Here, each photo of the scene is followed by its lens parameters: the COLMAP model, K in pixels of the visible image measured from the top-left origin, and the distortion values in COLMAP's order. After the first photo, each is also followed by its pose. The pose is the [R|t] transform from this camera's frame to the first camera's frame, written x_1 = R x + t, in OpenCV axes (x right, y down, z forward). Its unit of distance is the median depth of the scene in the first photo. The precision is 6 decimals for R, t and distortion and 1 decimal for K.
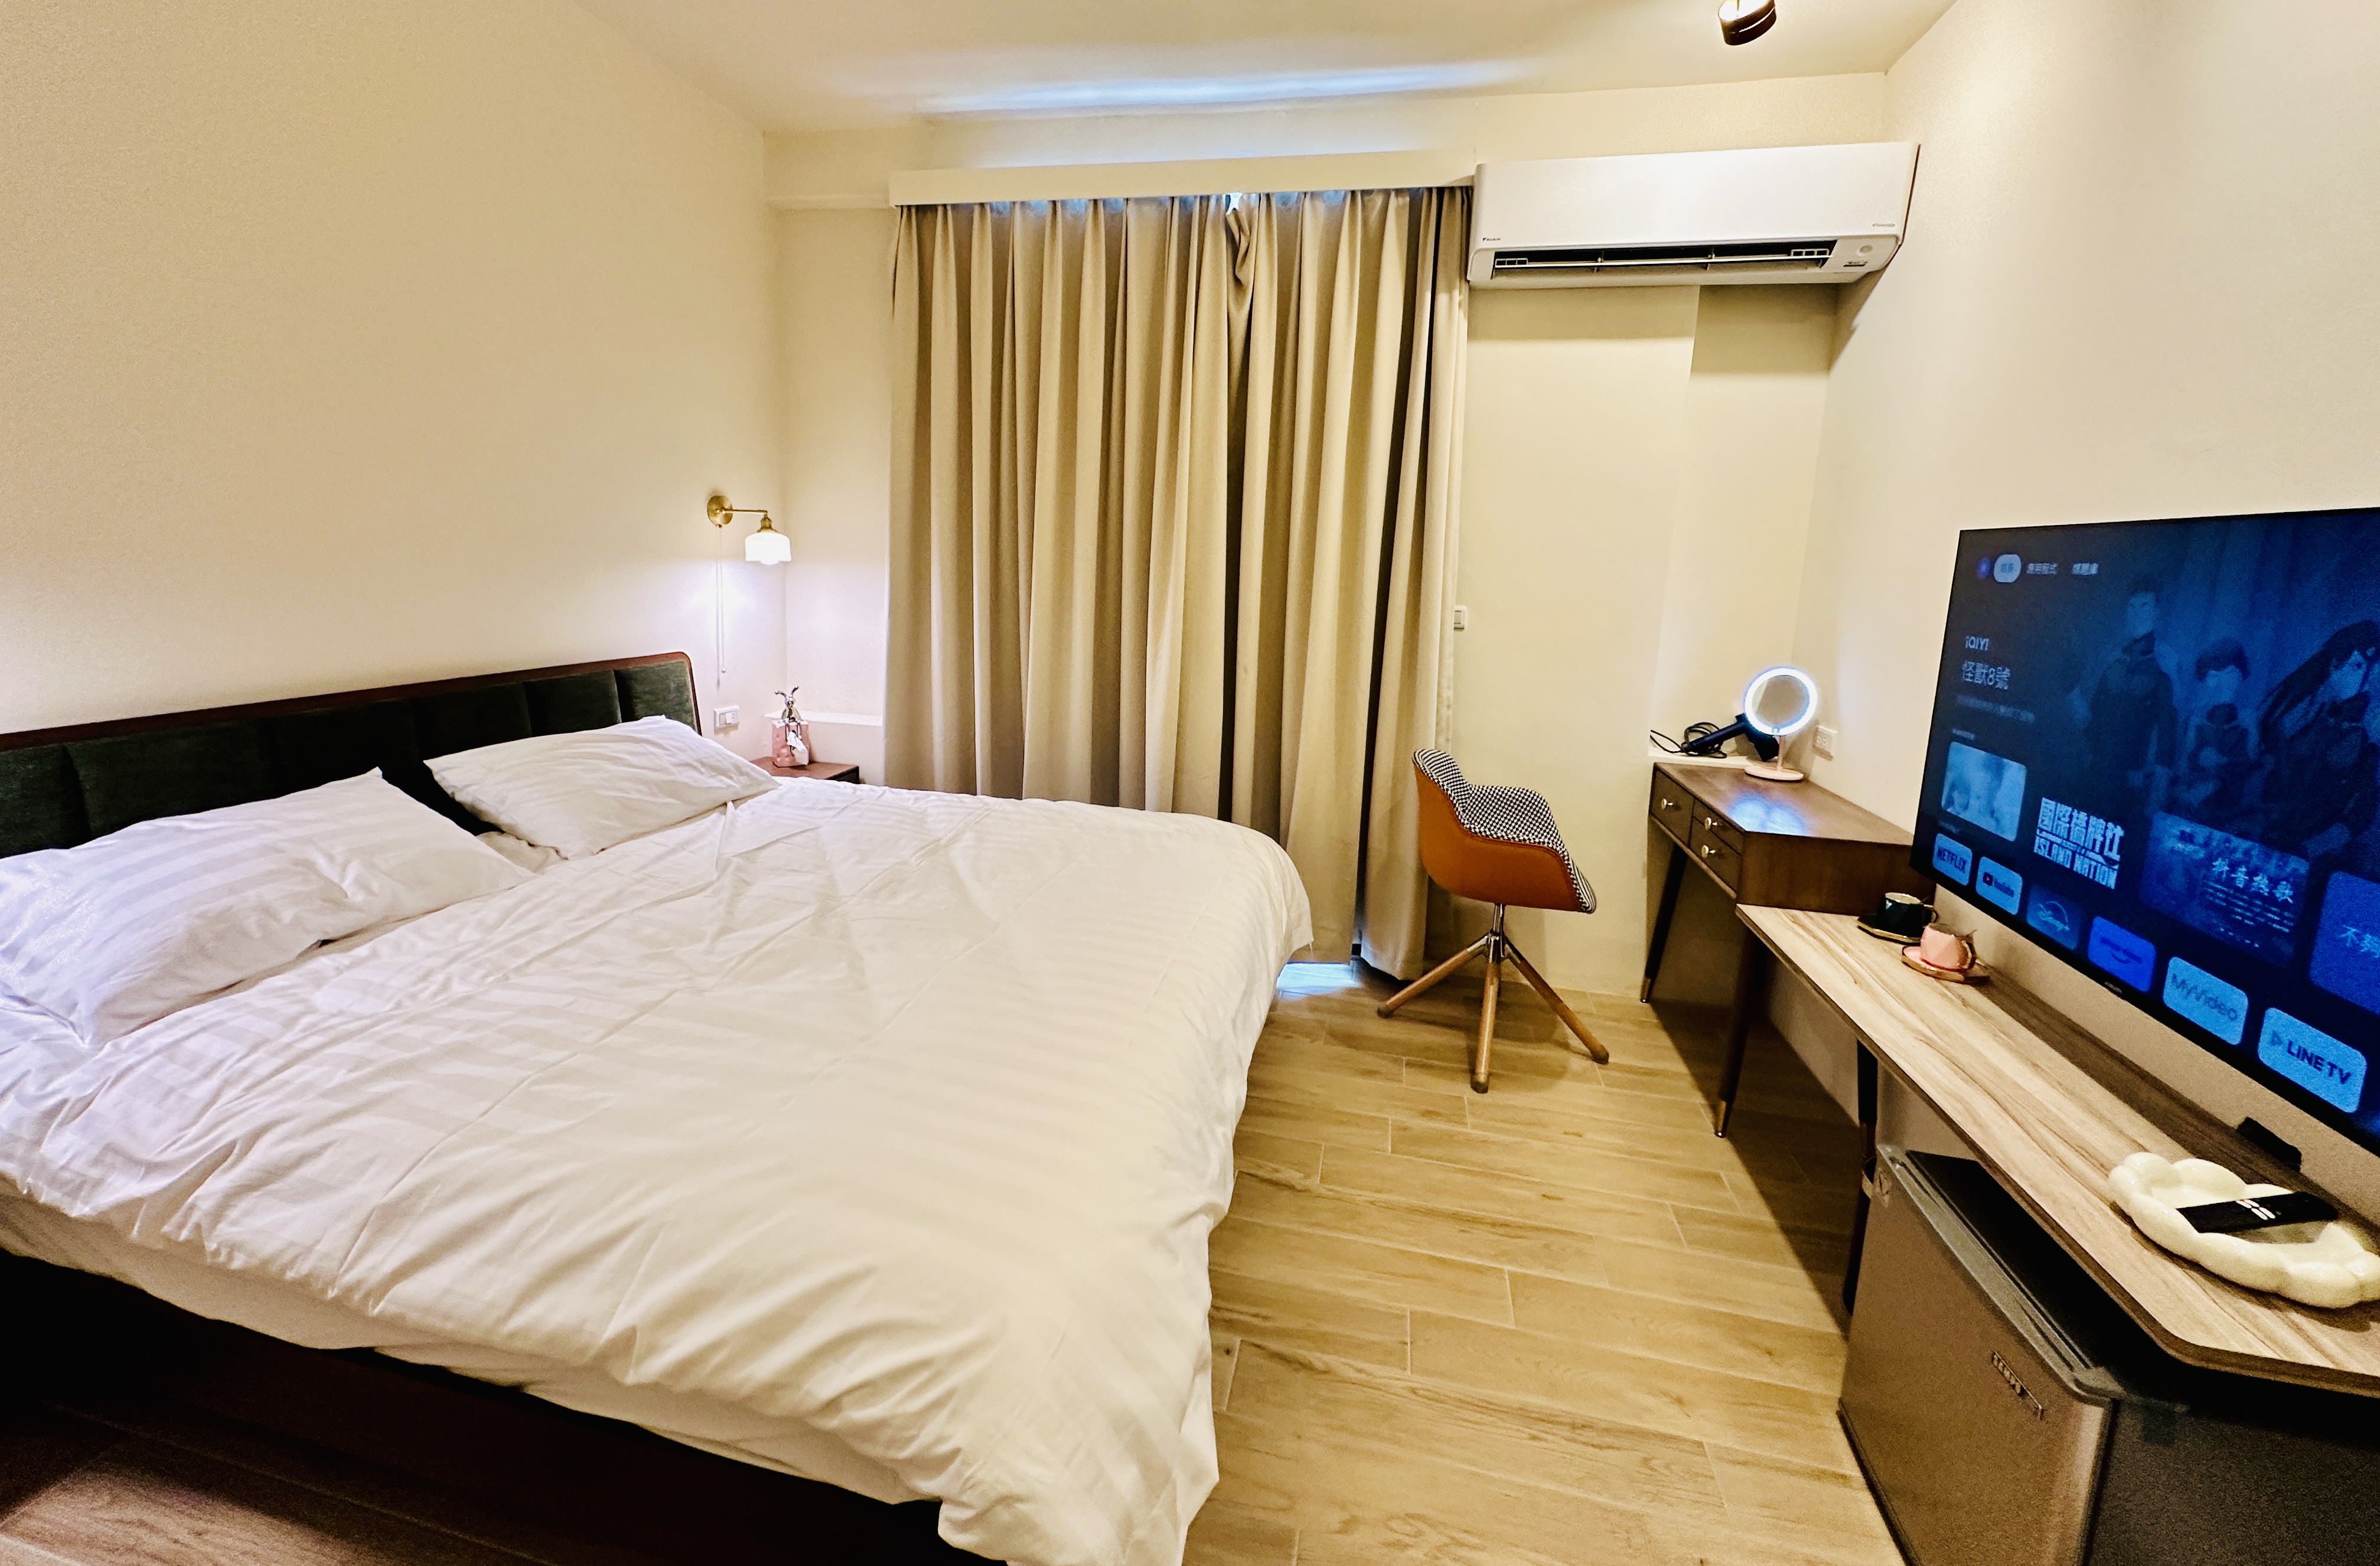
lens RADIAL K [[957.0, 0, 1189.4], [0, 957.0, 683.8], [0, 0, 1]] dist [0.000143, 0.000038]
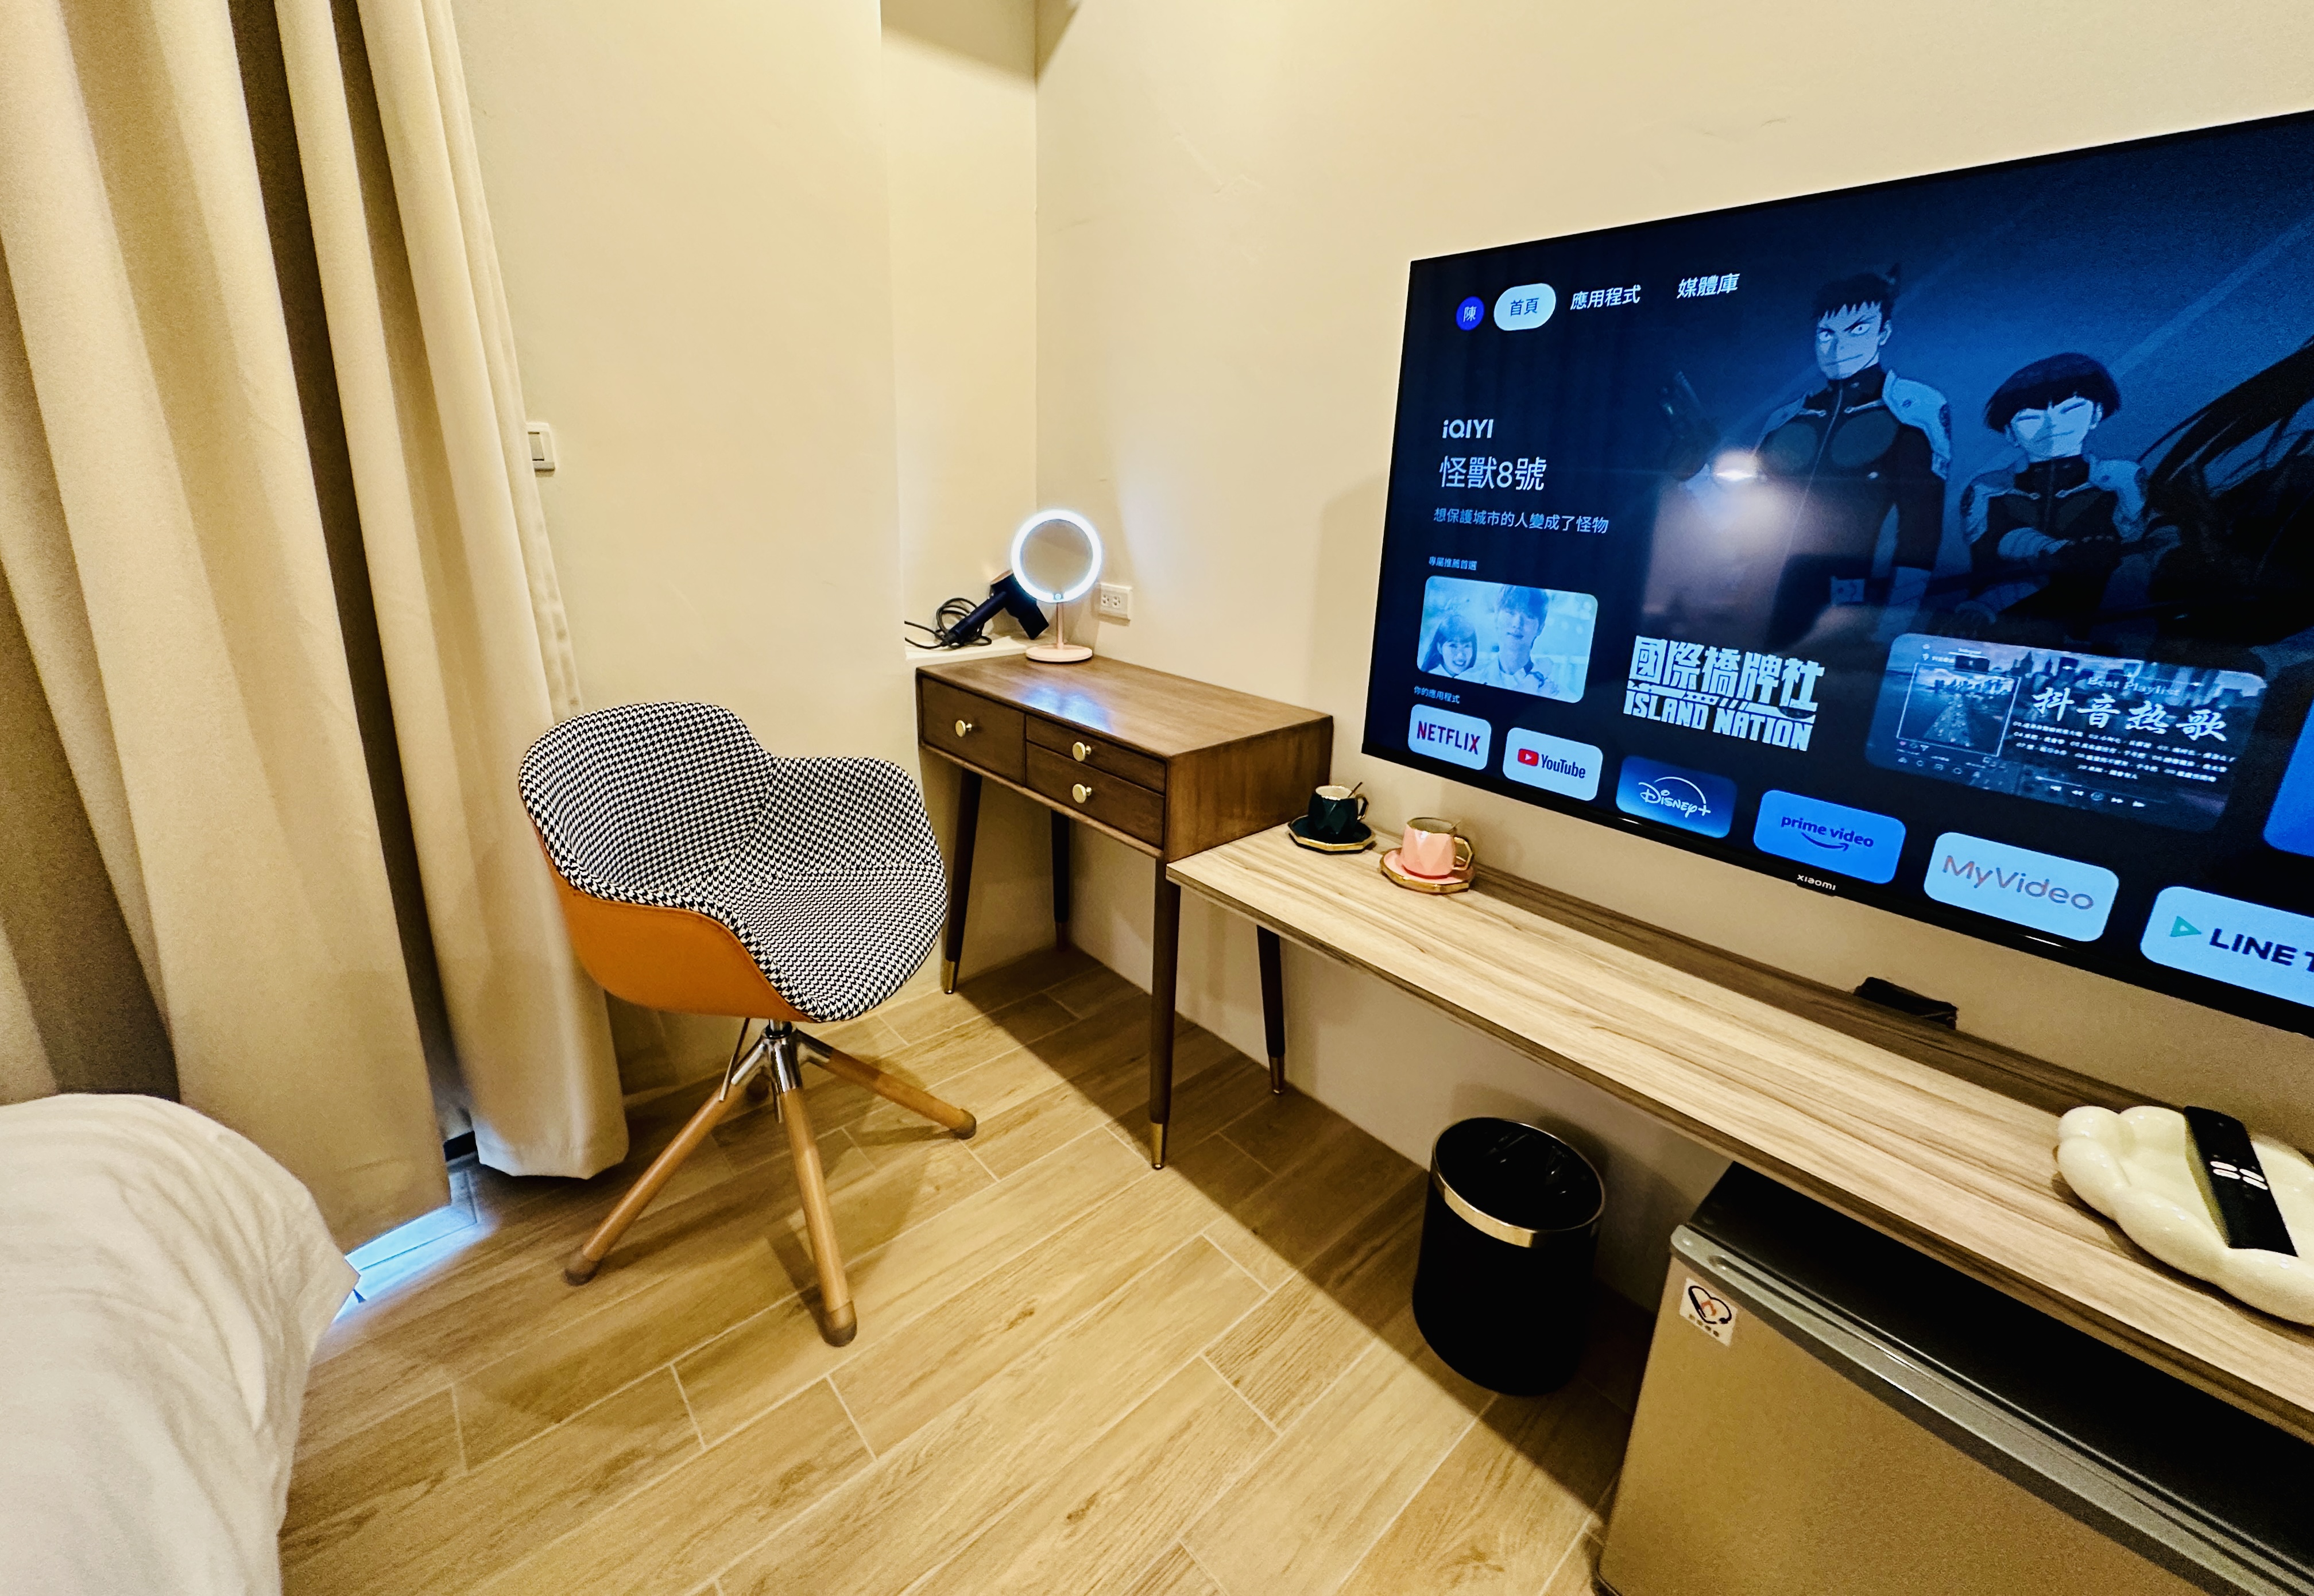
lens RADIAL K [[918.5, 0, 1149.3], [0, 918.5, 727.3], [0, 0, 1]] dist [0.001462, 0.000088]
pose [[0.589033, -0.239616, 0.771767, 0.131689], [0.105498, 0.969656, 0.220537, -0.004294], [-0.801193, -0.048484, 0.596439, 0.847164]]
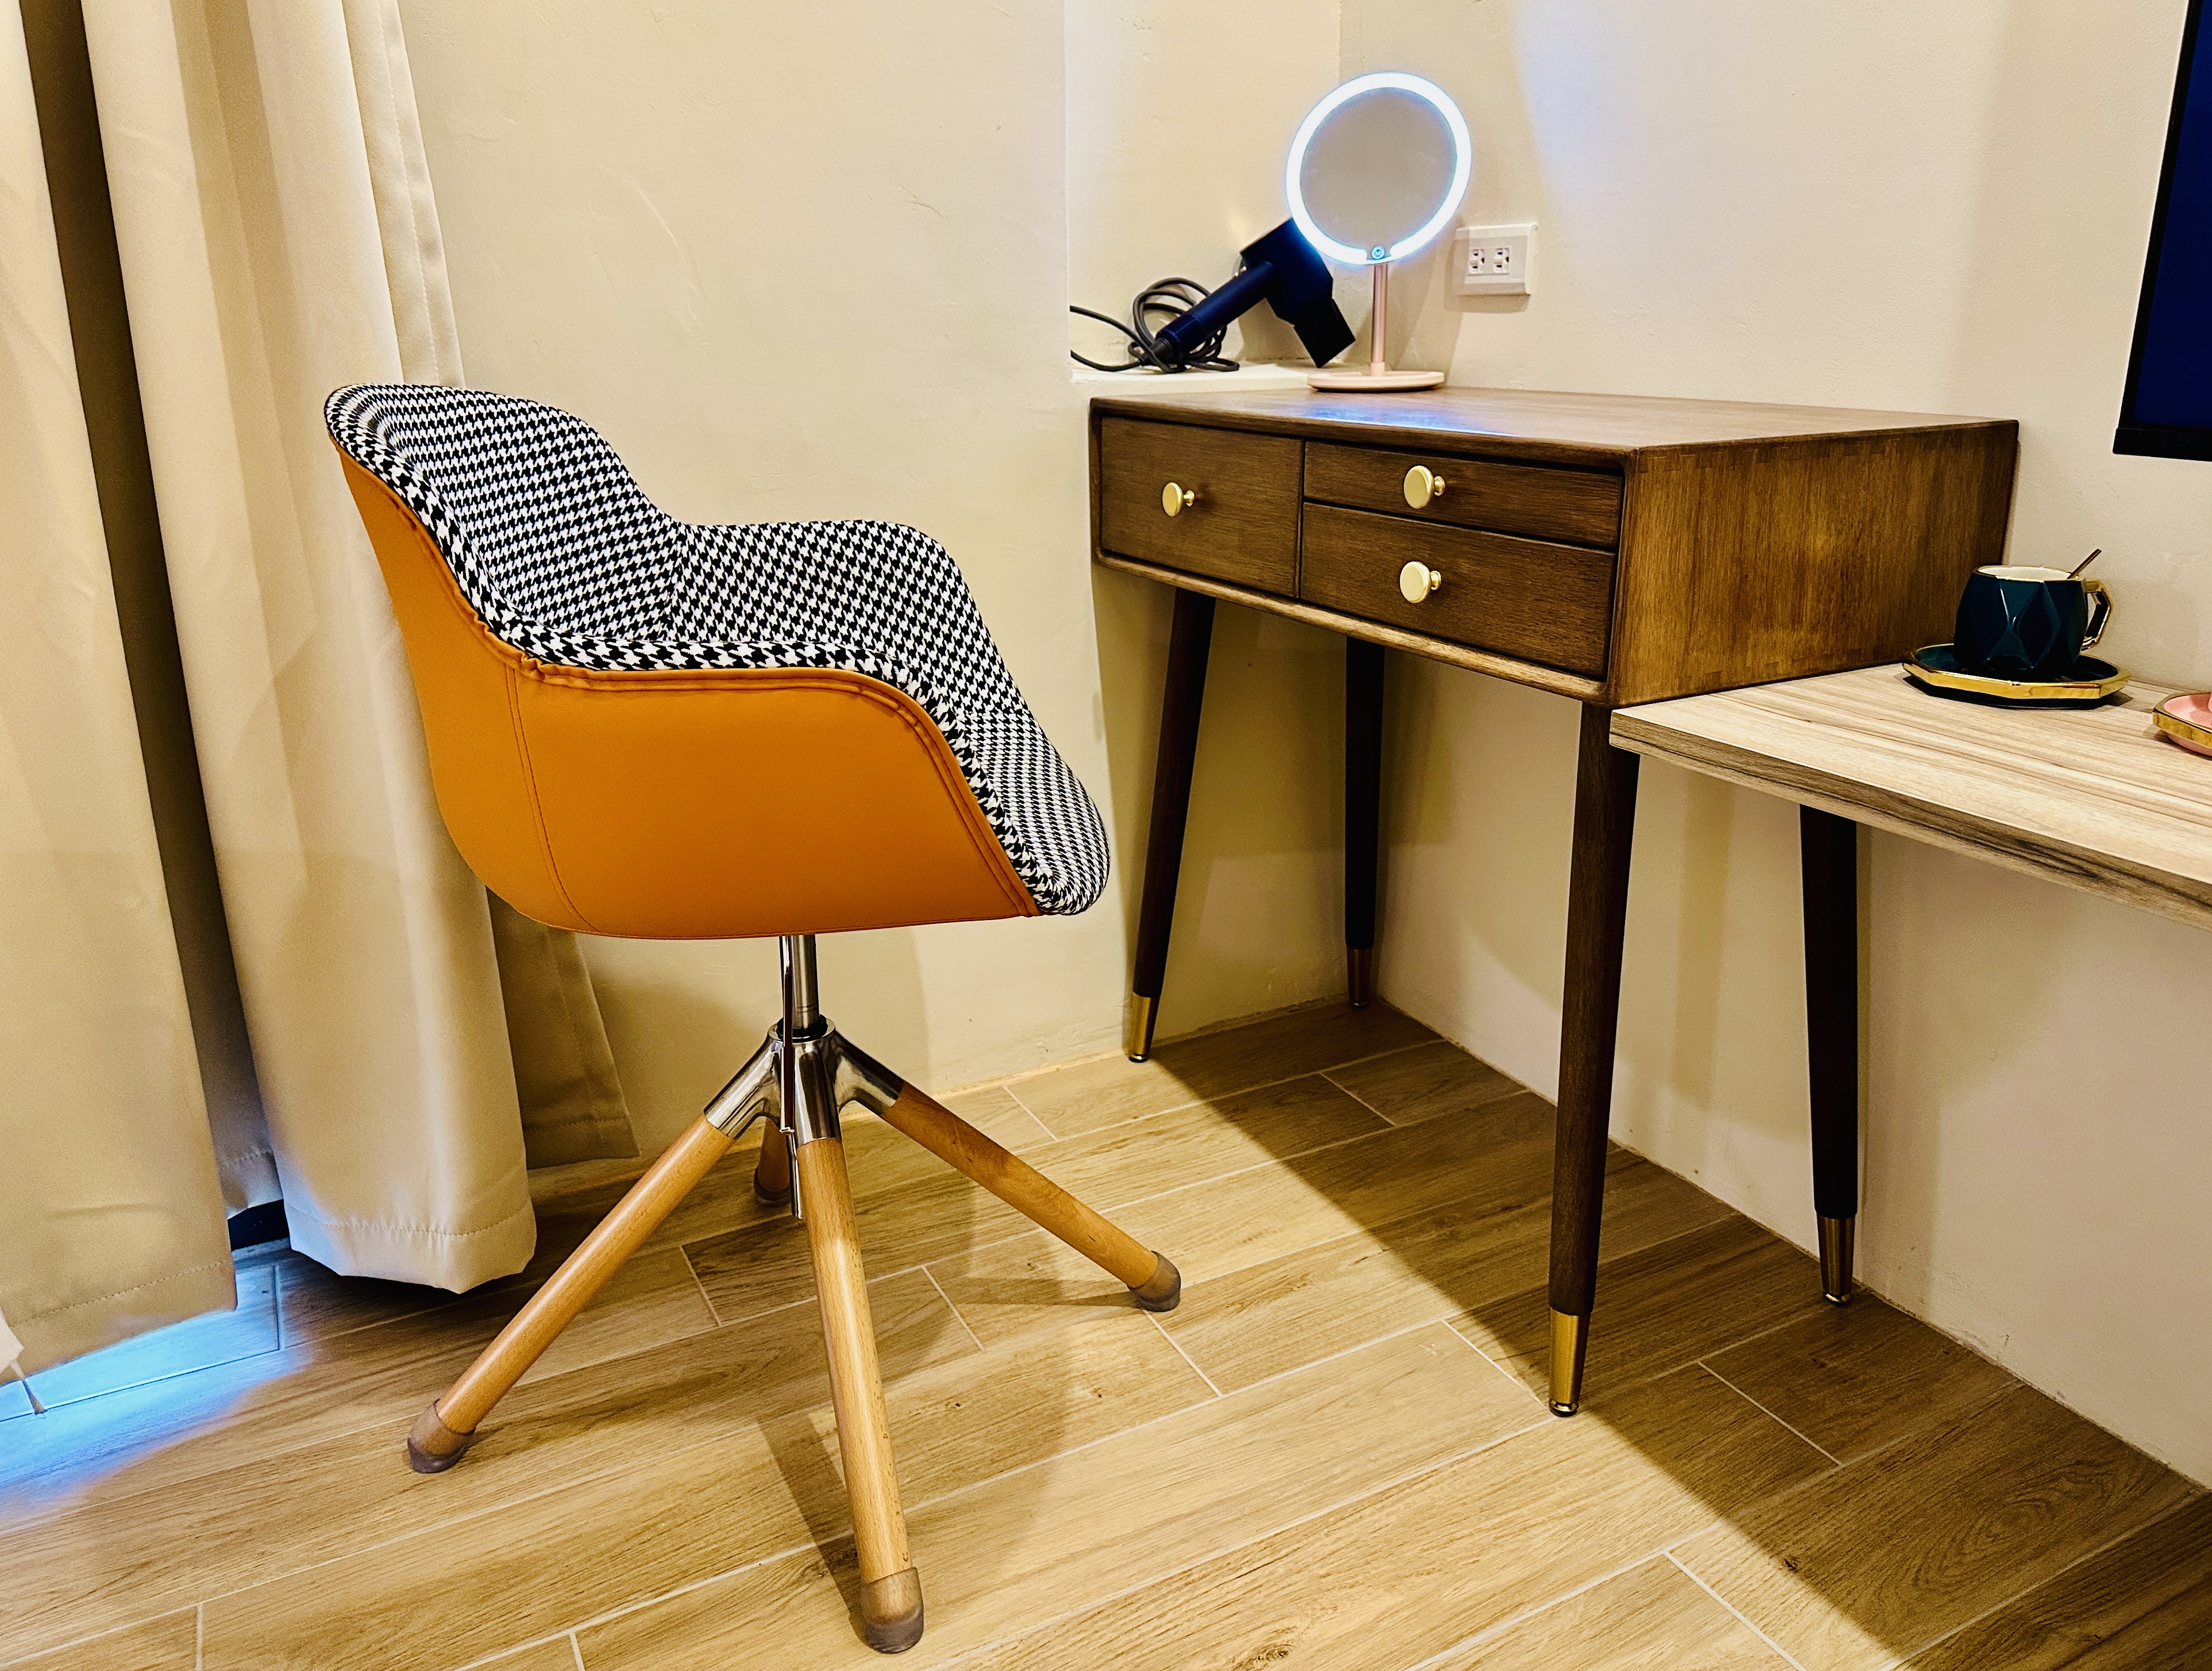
lens RADIAL K [[1636.4, 0, 1137.1], [0, 1636.4, 793.9], [0, 0, 1]] dist [0.029205, -0.034784]
pose [[0.755384, -0.233059, 0.612436, 0.196774], [0.126445, 0.968891, 0.212748, 0.171302], [-0.642967, -0.083267, 0.761354, 0.944115]]
